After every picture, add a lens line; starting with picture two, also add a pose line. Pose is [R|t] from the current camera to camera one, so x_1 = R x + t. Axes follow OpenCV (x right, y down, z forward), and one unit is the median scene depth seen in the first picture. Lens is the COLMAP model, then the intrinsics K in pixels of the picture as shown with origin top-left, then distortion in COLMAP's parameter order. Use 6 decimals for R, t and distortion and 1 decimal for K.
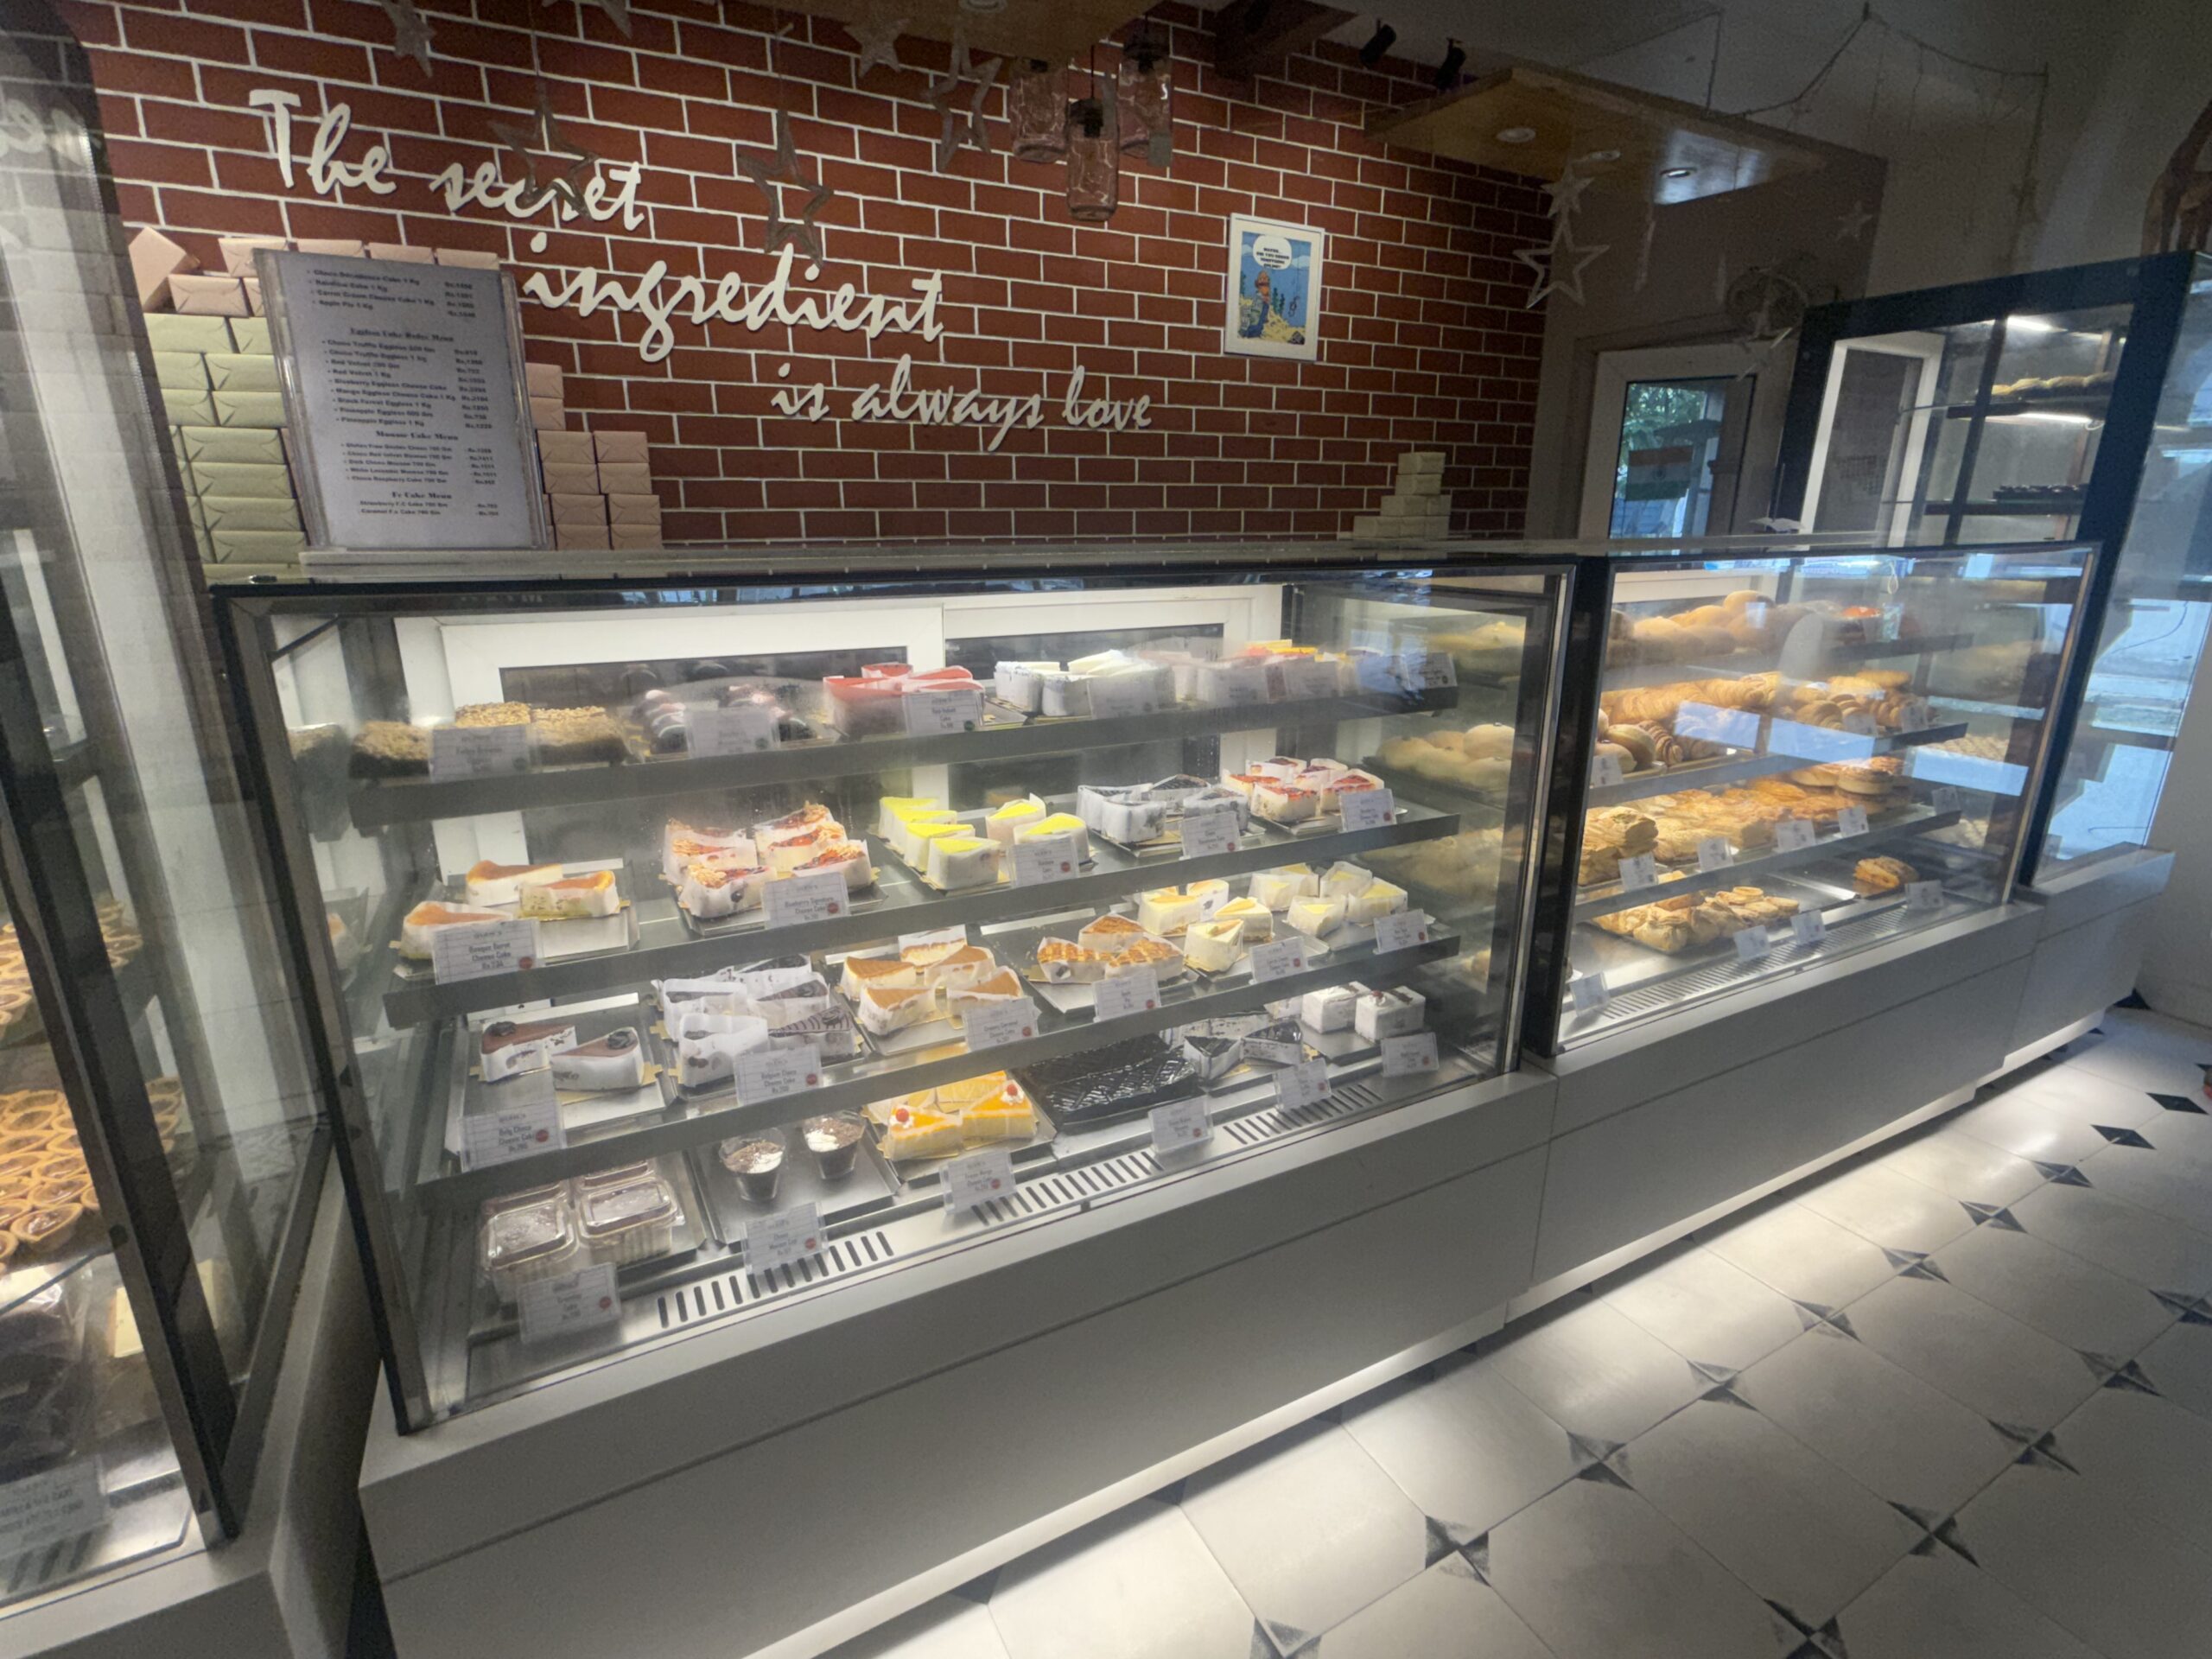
lens RADIAL K [[1071.6, 0, 1102.2], [0, 1071.6, 826.7], [0, 0, 1]] dist [0.005386, 0.000528]
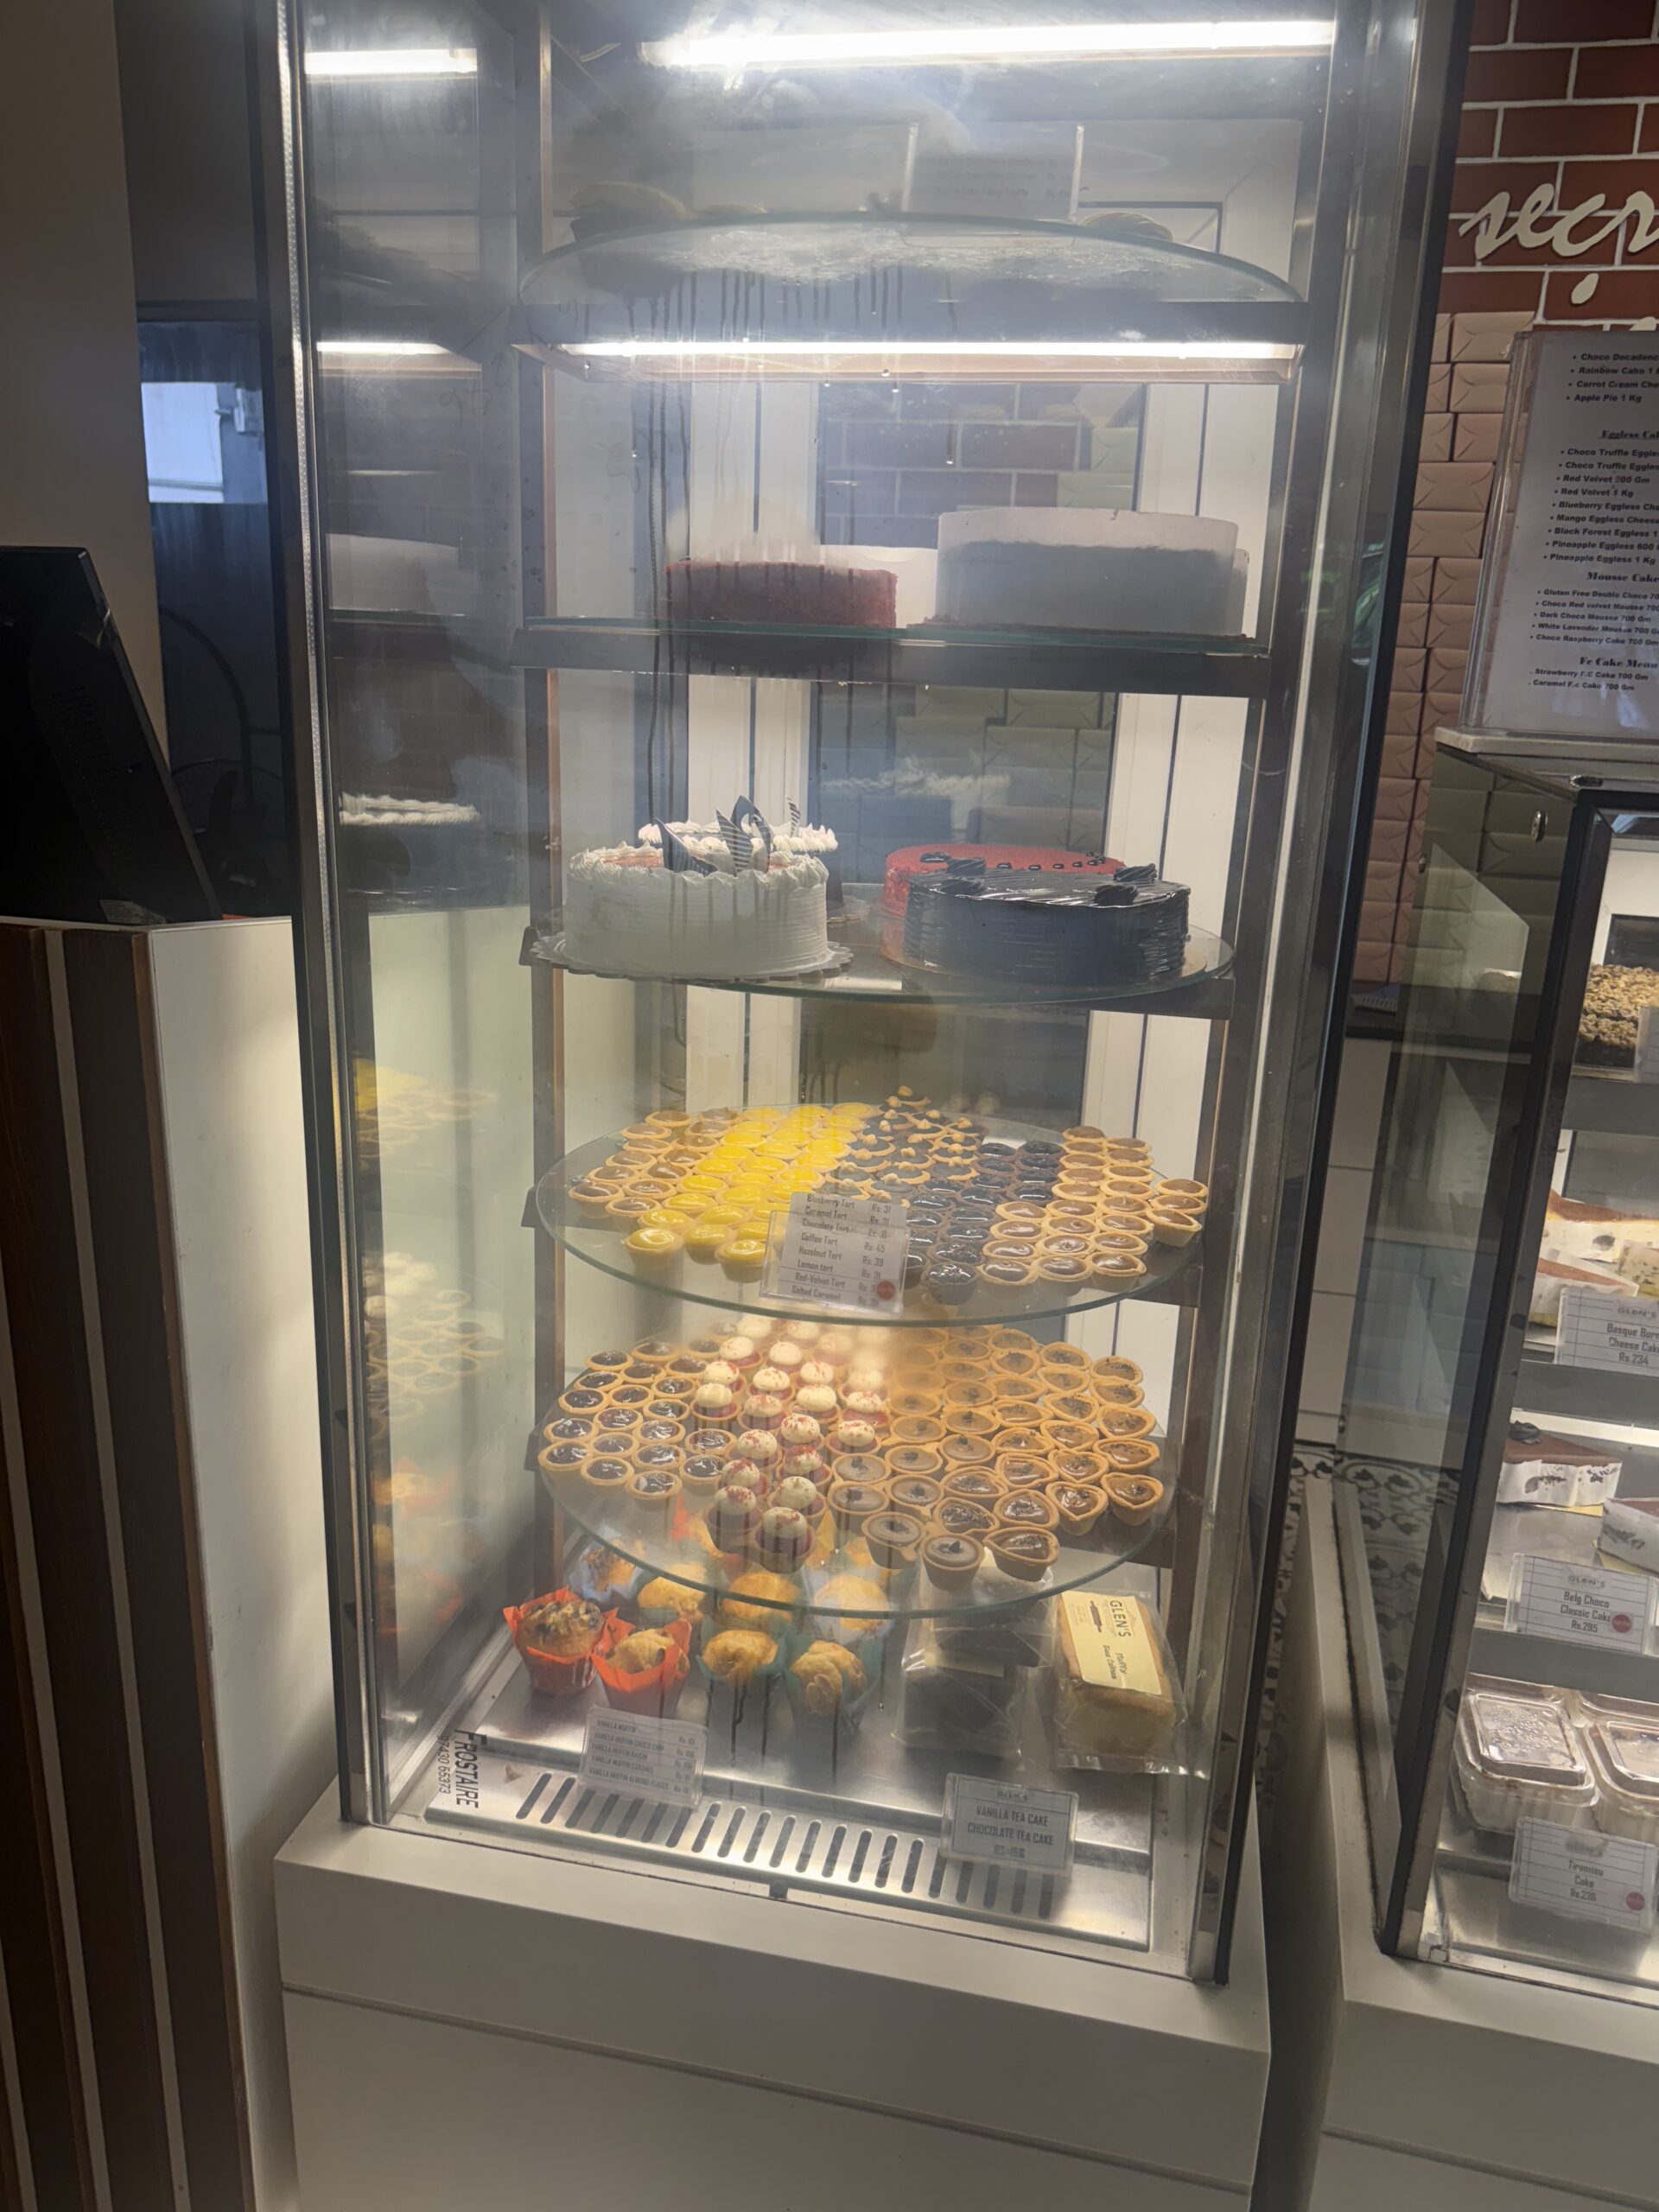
lens RADIAL K [[1599.0, 0, 827.2], [0, 1599.0, 1108.1], [0, 0, 1]] dist [-0.003610, -0.004528]
pose [[0.738449, 0.207677, -0.641532, -0.285171], [-0.219532, 0.973603, 0.062477, 0.020818], [0.637572, 0.094701, 0.764548, -0.090849]]
